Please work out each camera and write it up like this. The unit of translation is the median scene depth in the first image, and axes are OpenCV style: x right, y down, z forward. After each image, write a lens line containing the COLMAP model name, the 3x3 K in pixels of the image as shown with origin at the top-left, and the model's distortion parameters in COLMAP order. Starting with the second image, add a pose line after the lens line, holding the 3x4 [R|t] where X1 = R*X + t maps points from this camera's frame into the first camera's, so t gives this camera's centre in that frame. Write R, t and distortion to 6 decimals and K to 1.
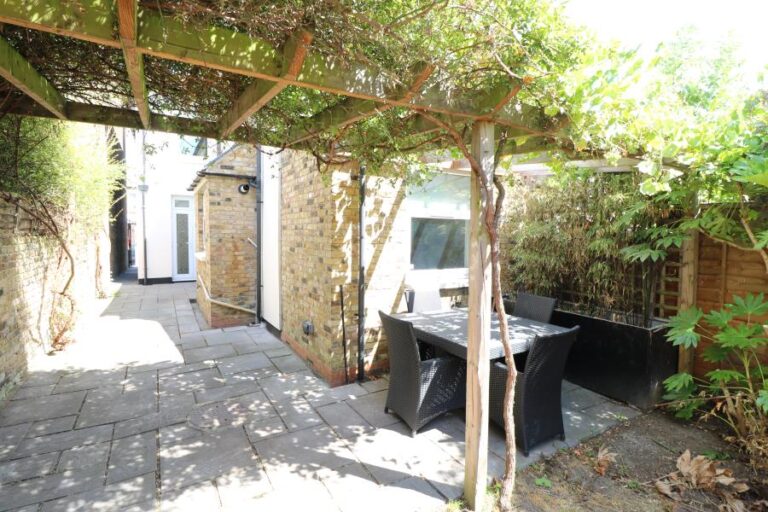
lens RADIAL K [[376.8, 0, 386.1], [0, 376.8, 251.8], [0, 0, 1]] dist [-0.000499, -0.001333]
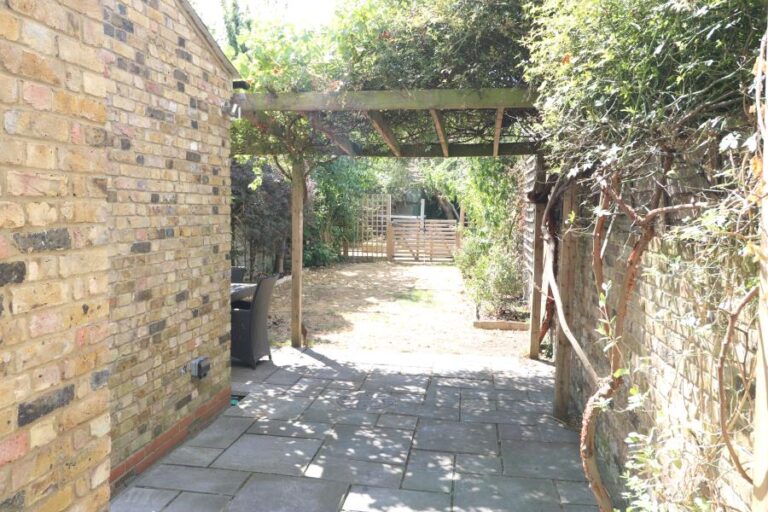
lens RADIAL K [[637.2, 0, 383.6], [0, 637.2, 256.4], [0, 0, 1]] dist [-0.002839, -0.001210]
pose [[-0.769868, -0.066734, 0.634705, -1.386091], [0.014469, 0.992437, 0.121897, -0.121790], [-0.638040, 0.103028, -0.763080, 2.037577]]
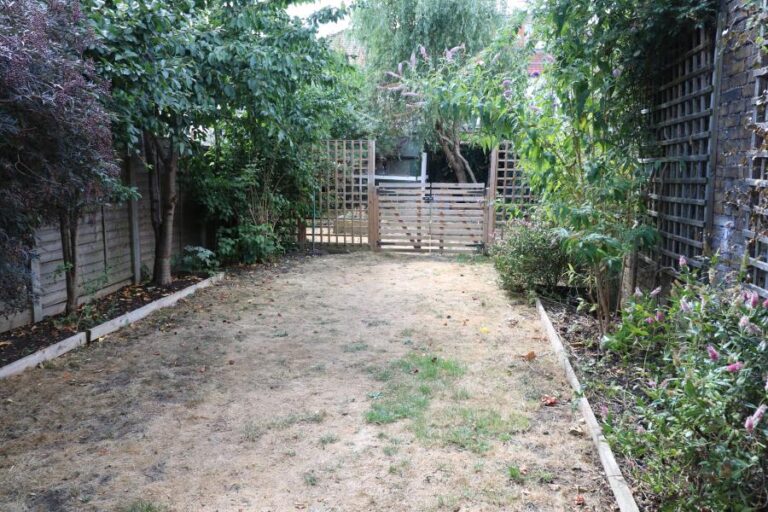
lens RADIAL K [[637.2, 0, 383.6], [0, 637.2, 255.2], [0, 0, 1]] dist [-0.002839, -0.001210]
pose [[-0.773653, -0.102034, 0.625340, -0.925133], [0.015315, 0.983649, 0.179445, -0.075072], [-0.633424, 0.148406, -0.759440, 1.433632]]
